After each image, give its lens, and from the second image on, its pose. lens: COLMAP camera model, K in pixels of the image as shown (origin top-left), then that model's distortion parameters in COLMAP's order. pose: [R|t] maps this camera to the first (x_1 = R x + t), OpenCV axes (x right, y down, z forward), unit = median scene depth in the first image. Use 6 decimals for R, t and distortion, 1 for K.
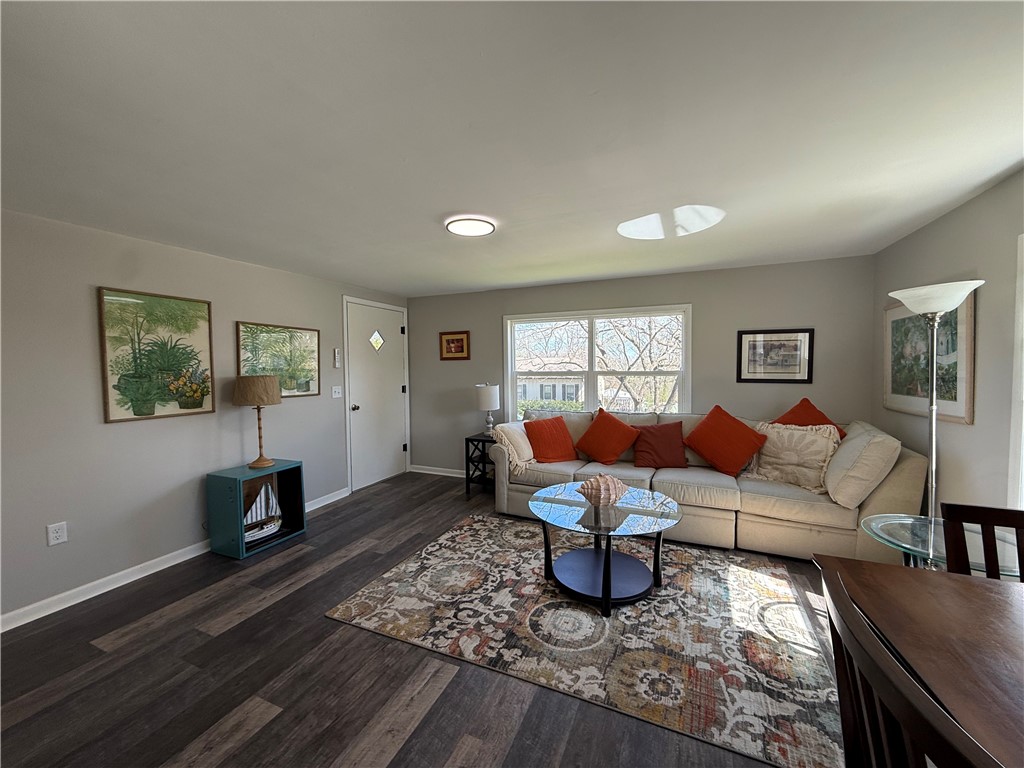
lens RADIAL K [[406.1, 0, 510.1], [0, 406.1, 383.8], [0, 0, 1]] dist [-0.003490, -0.000176]
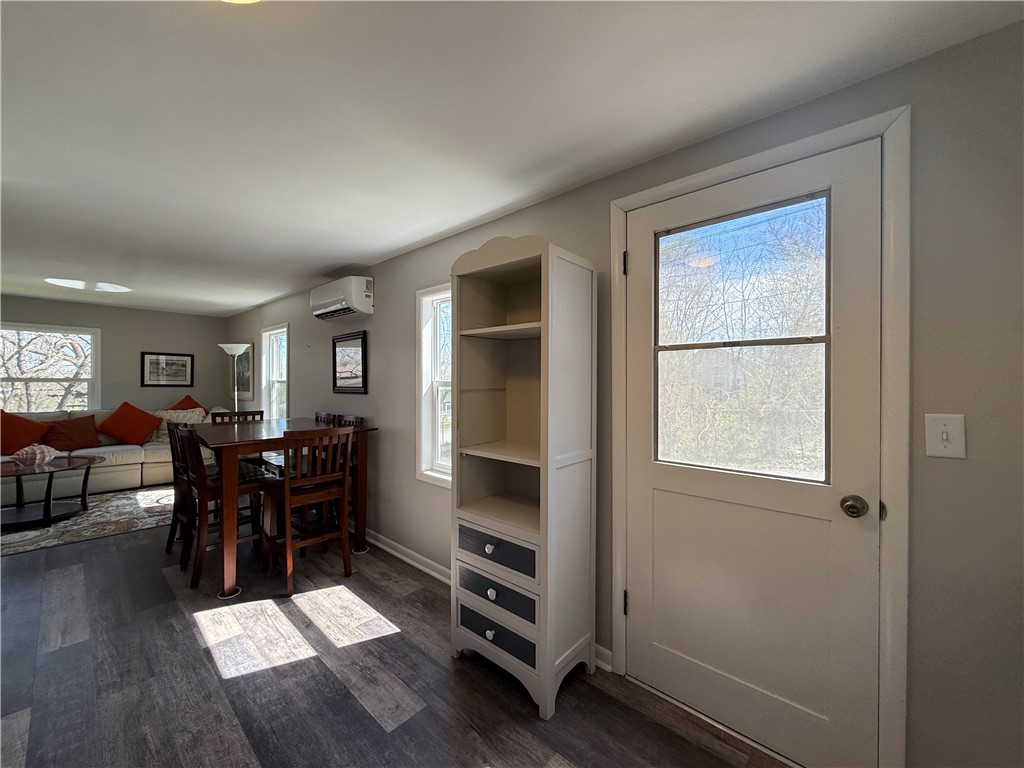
lens RADIAL K [[406.1, 0, 510.8], [0, 406.1, 384.7], [0, 0, 1]] dist [-0.003490, -0.000176]
pose [[0.313625, 0.006184, 0.949527, -0.523796], [0.029449, 0.999434, -0.016237, 0.066283], [-0.949090, 0.033055, 0.313266, -0.928234]]
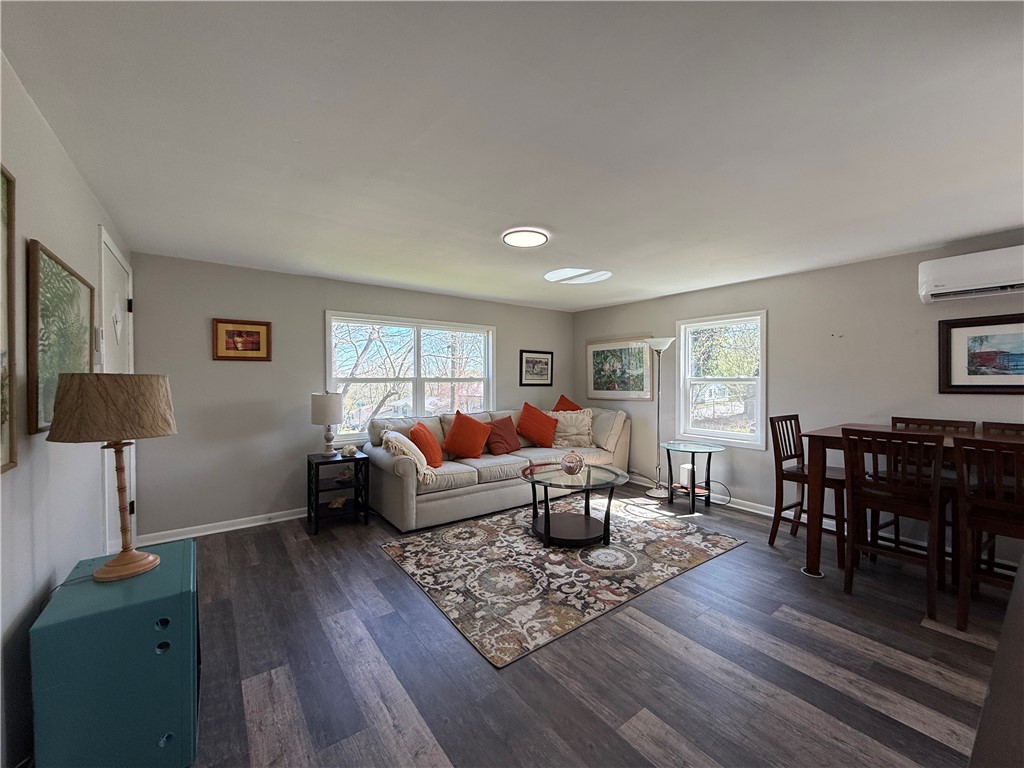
lens RADIAL K [[406.1, 0, 509.1], [0, 406.1, 383.2], [0, 0, 1]] dist [-0.003490, -0.000176]
pose [[0.494085, 0.000399, 0.869413, -0.872511], [0.033474, 0.999250, -0.019482, 0.015597], [-0.868769, 0.038728, 0.493701, 0.426823]]
